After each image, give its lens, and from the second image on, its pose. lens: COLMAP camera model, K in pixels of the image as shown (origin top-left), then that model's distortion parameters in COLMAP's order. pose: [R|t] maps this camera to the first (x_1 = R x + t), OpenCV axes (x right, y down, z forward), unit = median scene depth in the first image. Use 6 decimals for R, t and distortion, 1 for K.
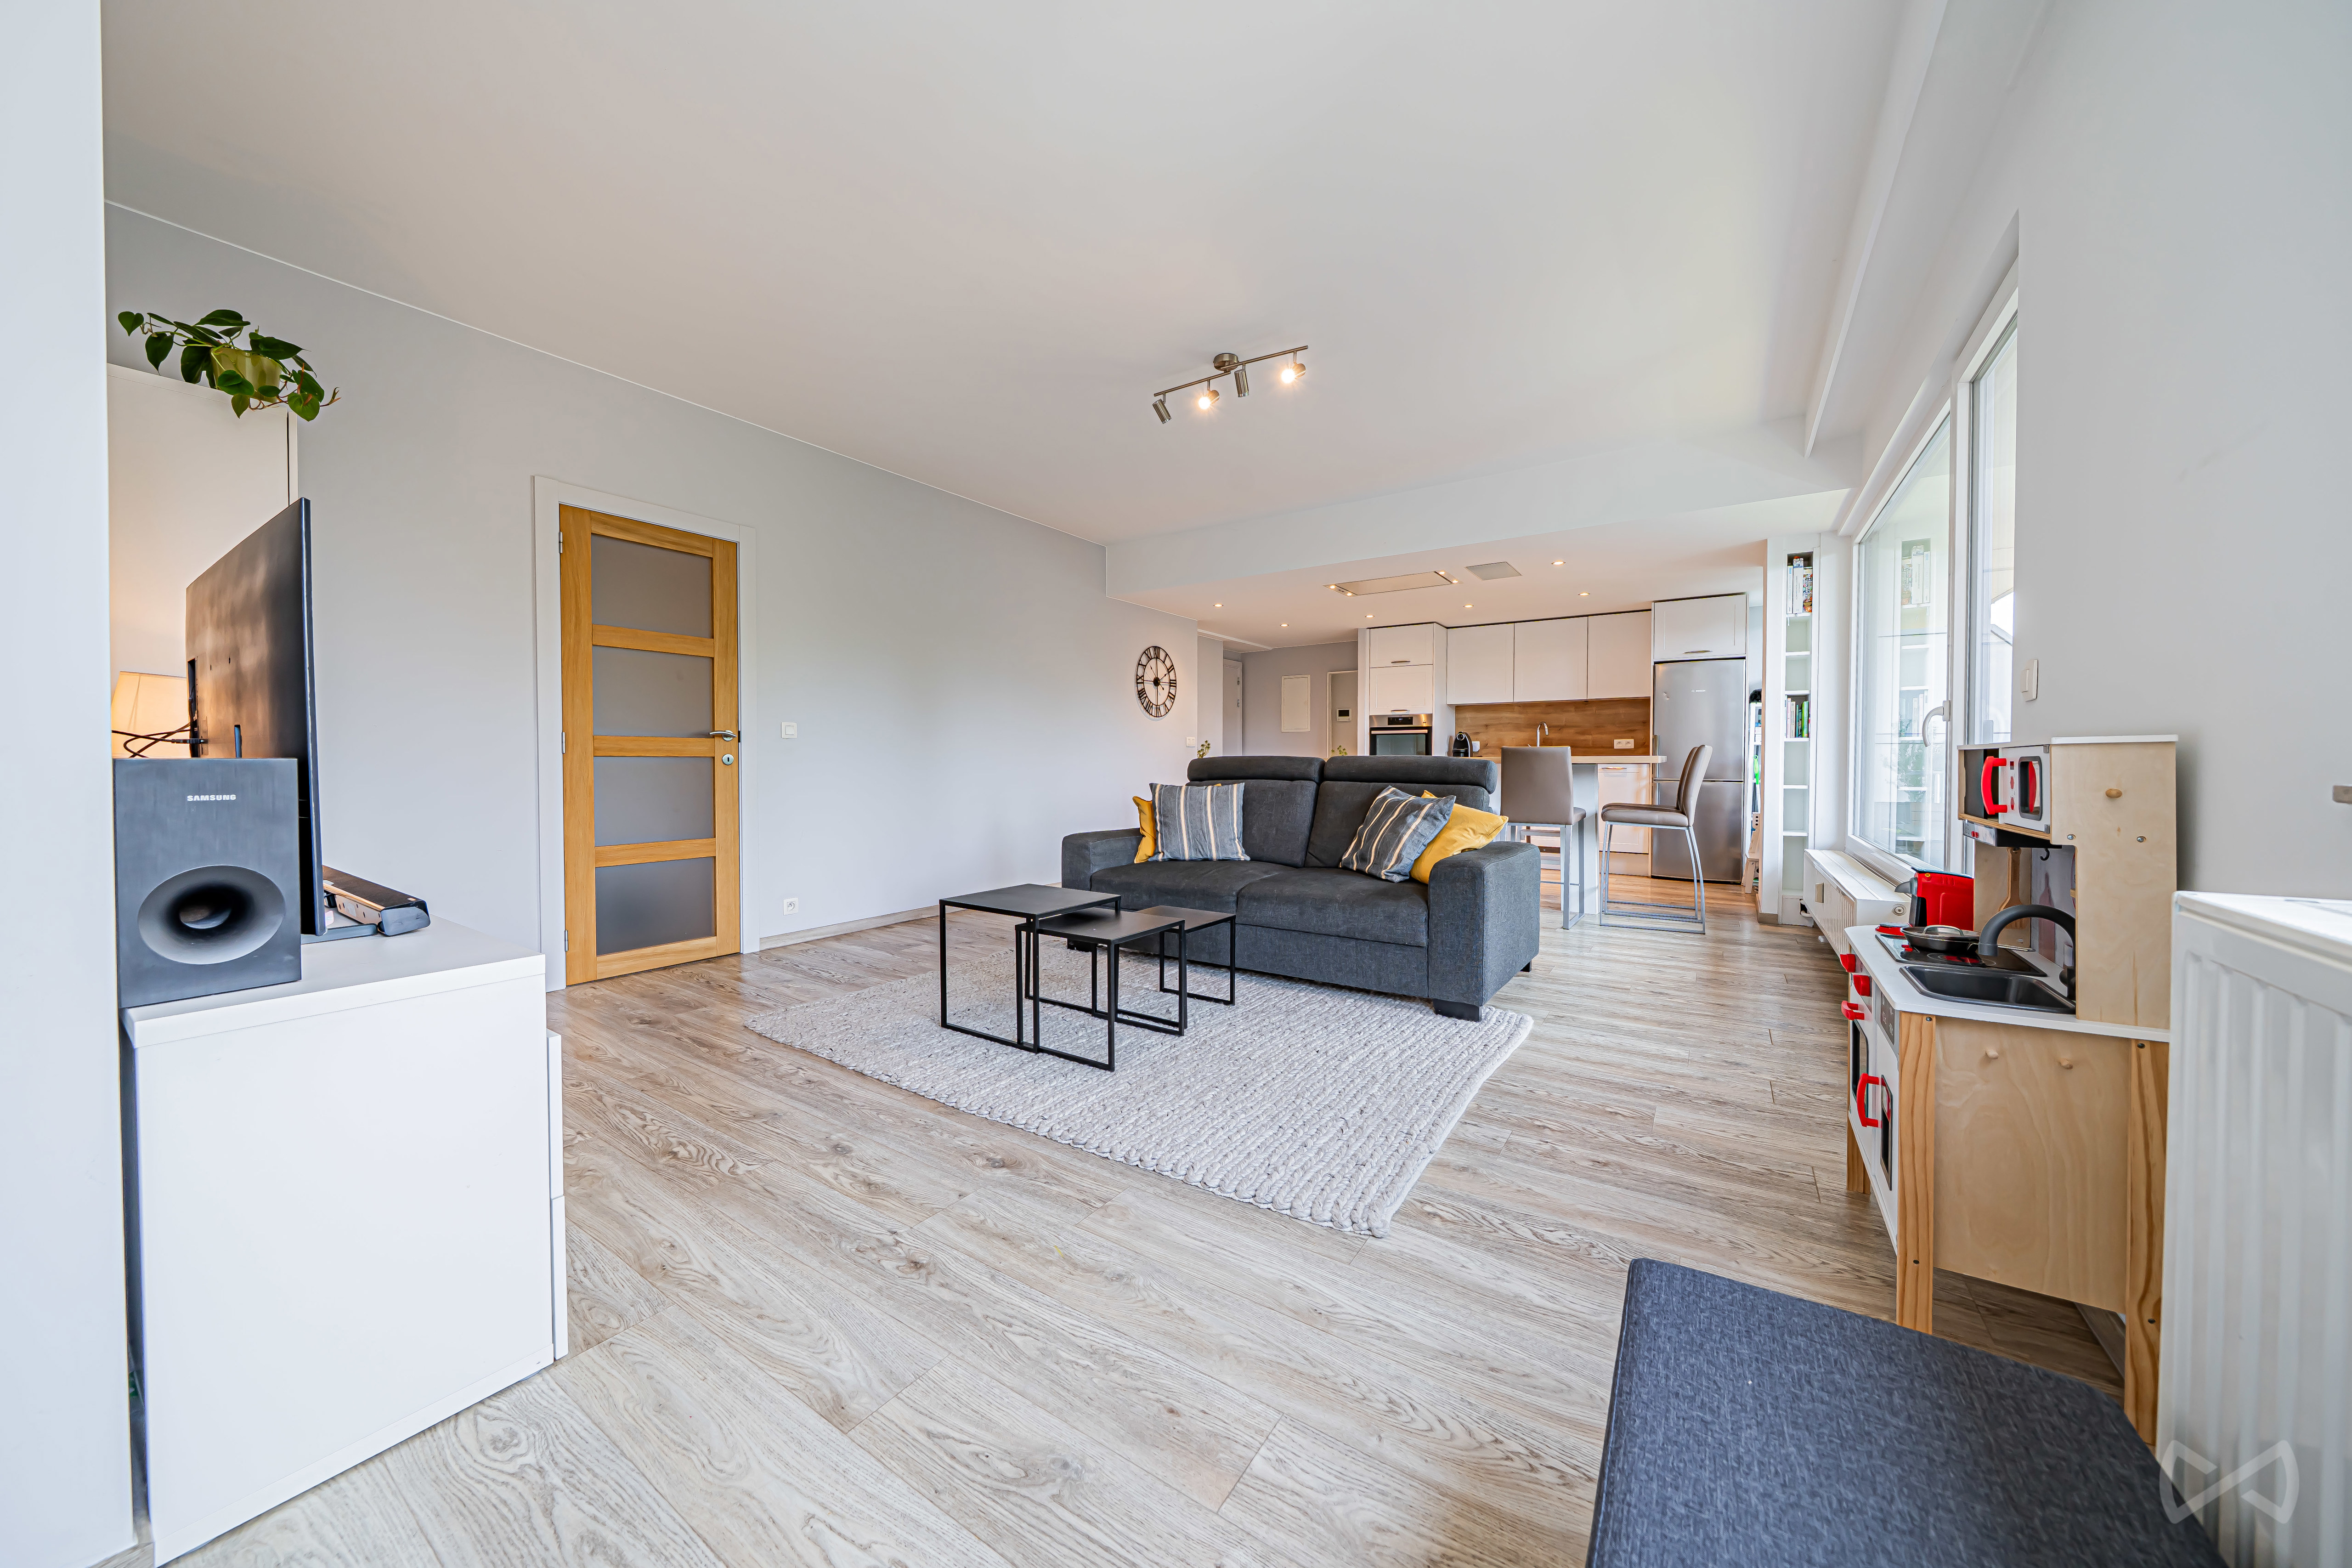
lens RADIAL K [[821.4, 0, 1163.4], [0, 821.4, 776.2], [0, 0, 1]] dist [-0.009449, 0.000158]
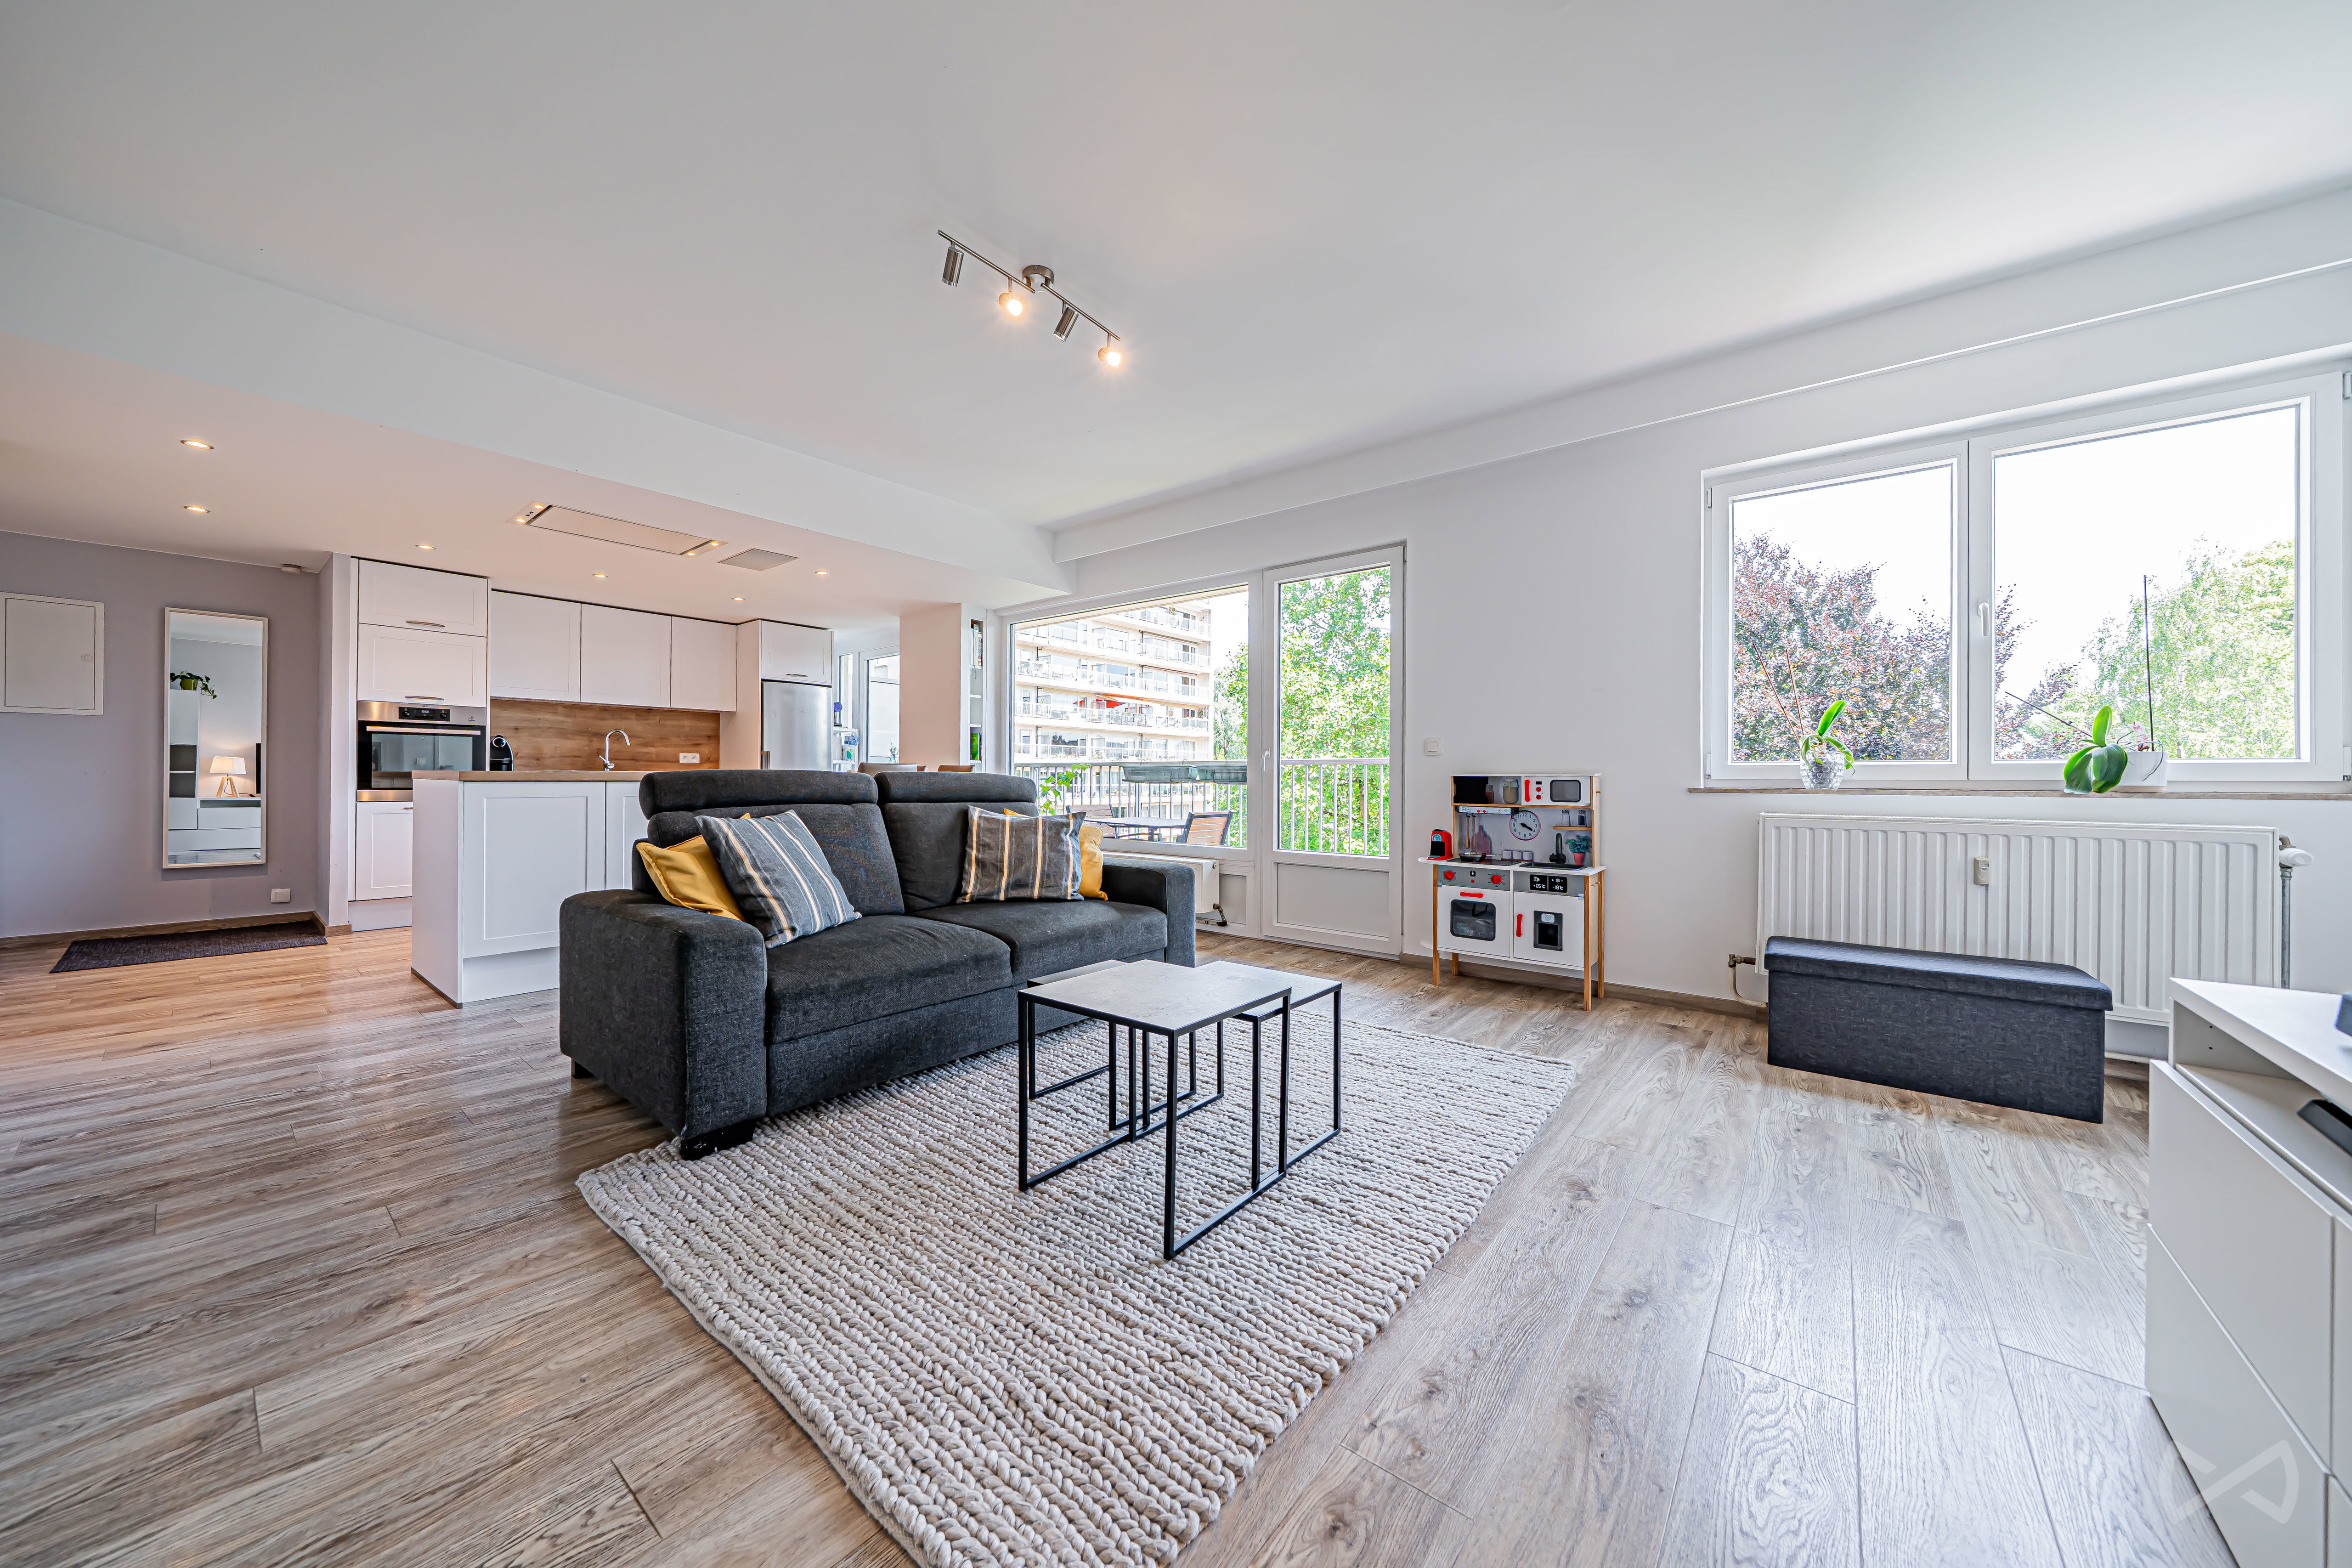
lens RADIAL K [[821.4, 0, 1163.4], [0, 821.4, 776.2], [0, 0, 1]] dist [-0.009449, 0.000158]
pose [[0.081438, 0.003784, 0.996671, -0.345361], [0.013900, 0.999891, -0.004932, -0.007146], [-0.996581, 0.014256, 0.081376, 0.400848]]
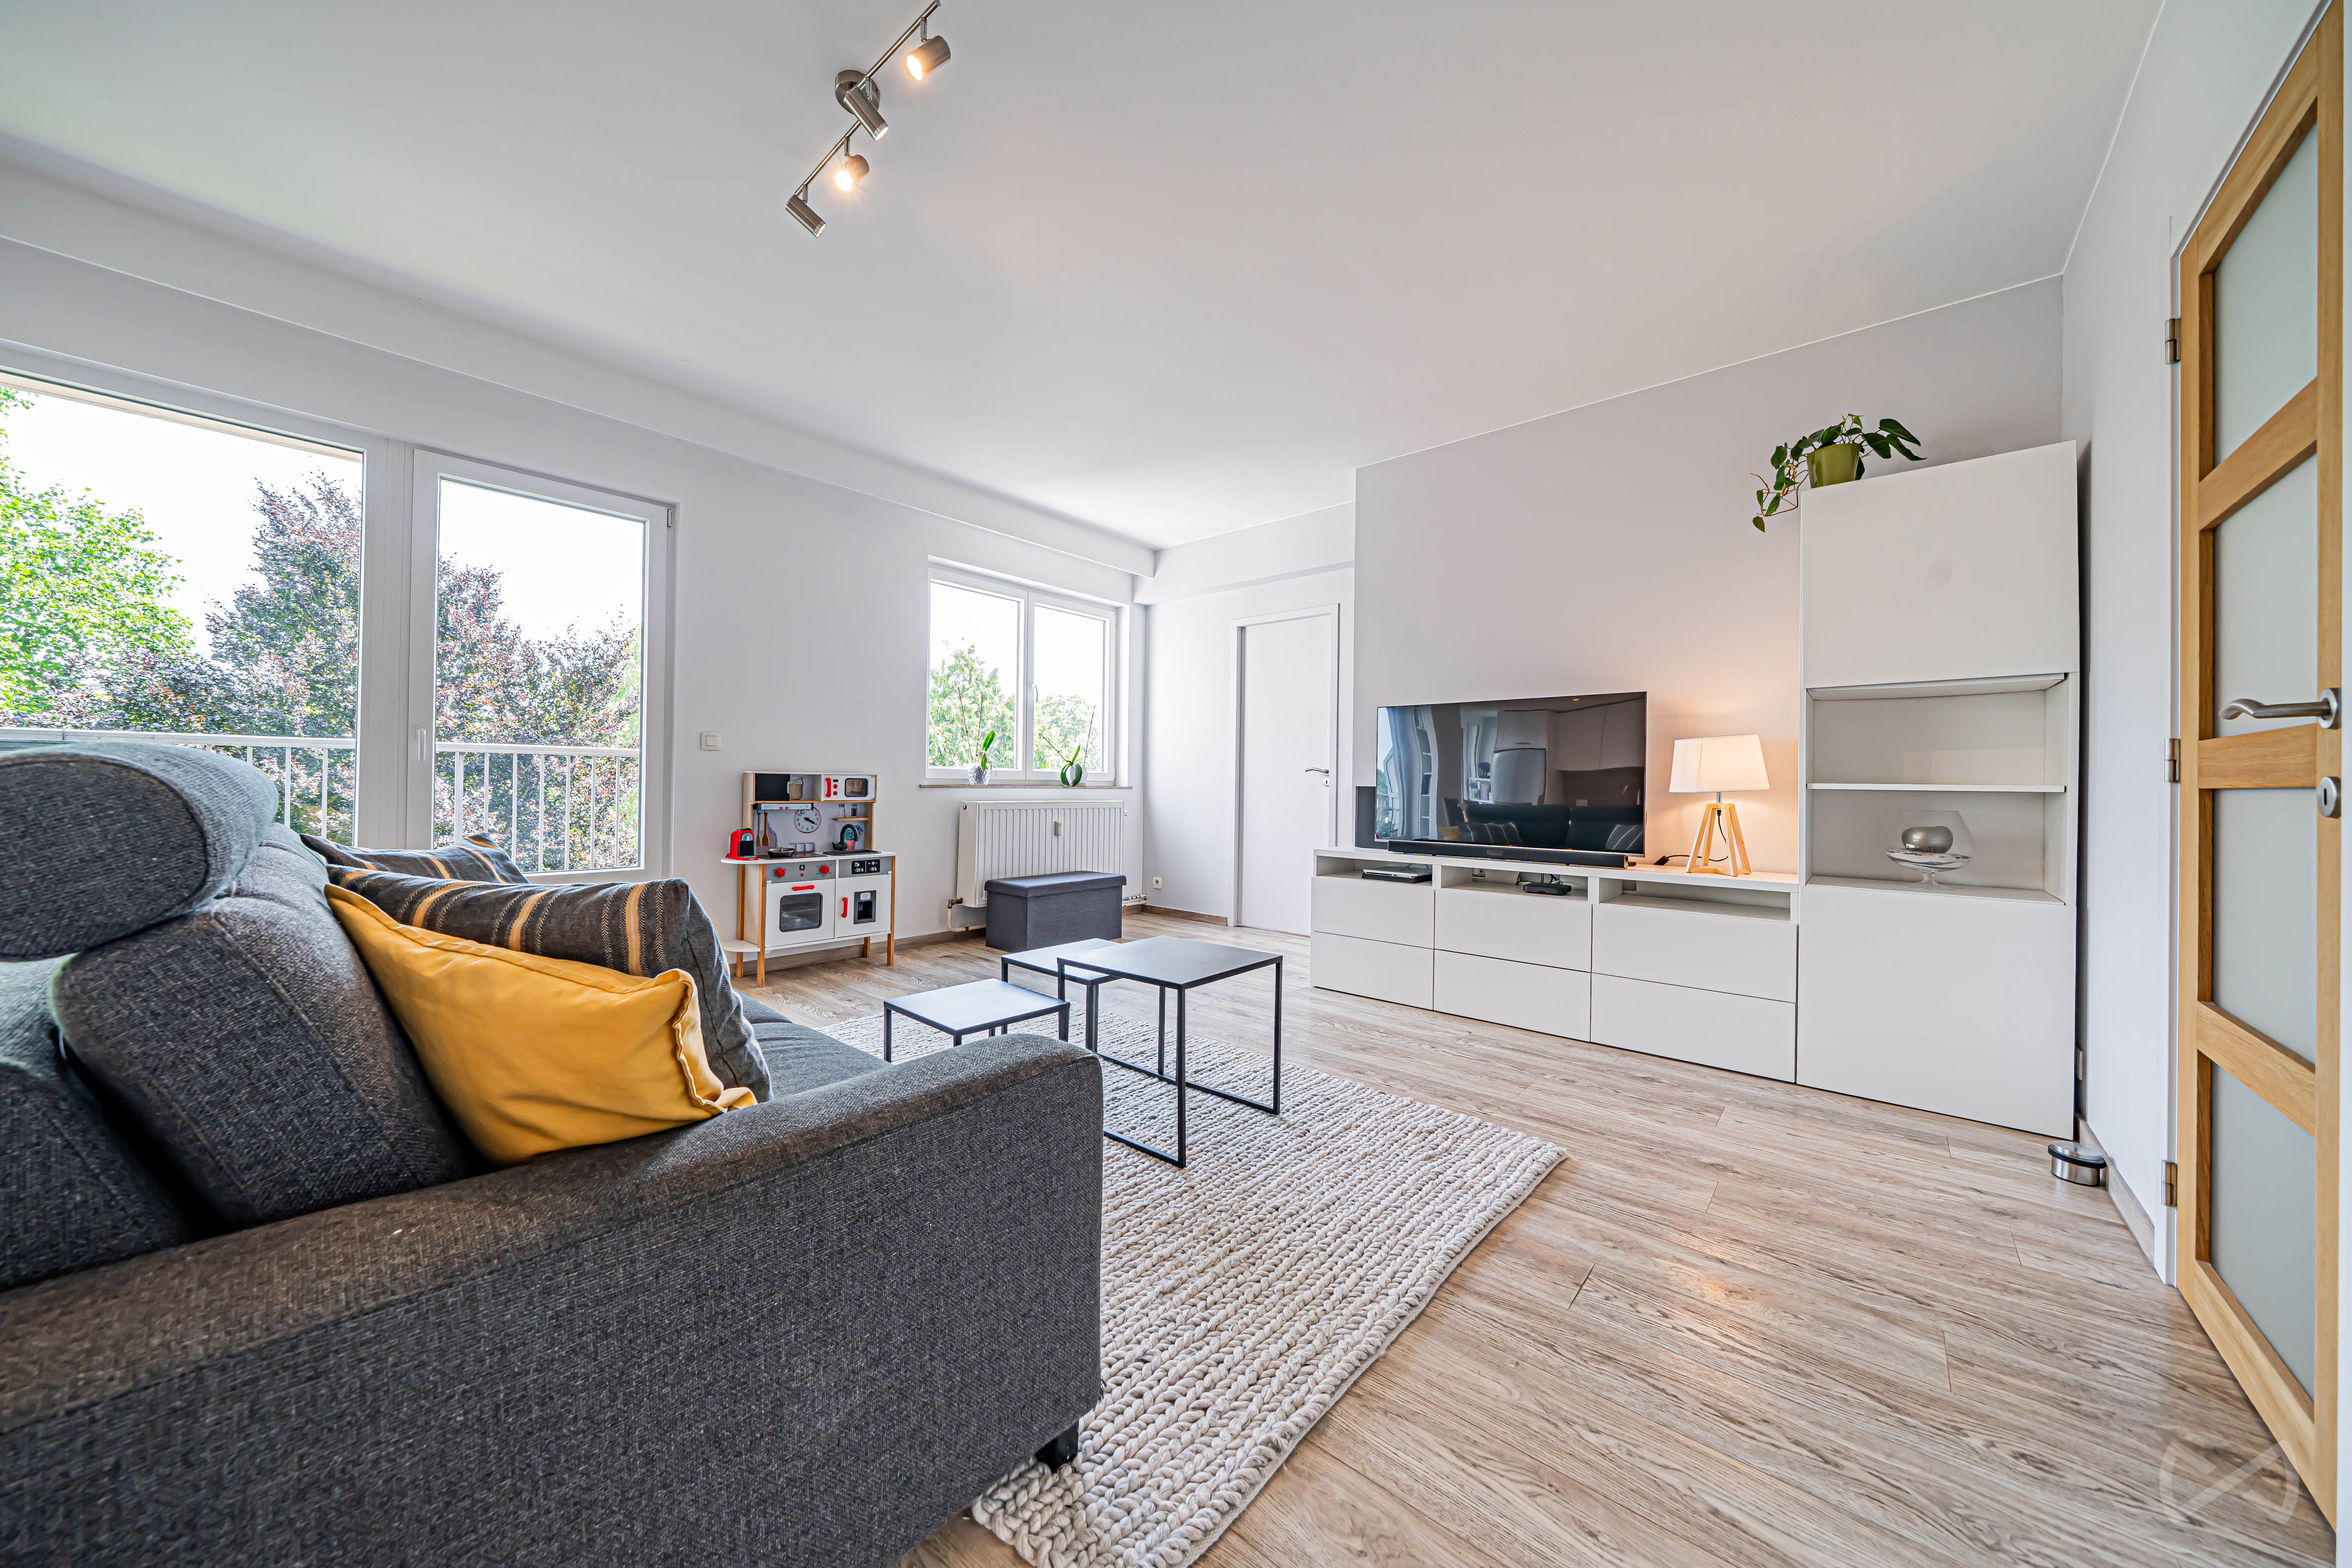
lens RADIAL K [[787.1, 0, 1177.2], [0, 787.1, 779.2], [0, 0, 1]] dist [-0.012889, 0.000230]
pose [[-0.992986, -0.013426, 0.117463, -0.109076], [-0.011963, 0.999842, 0.013148, -0.013552], [-0.117621, 0.011650, -0.992990, 0.744650]]
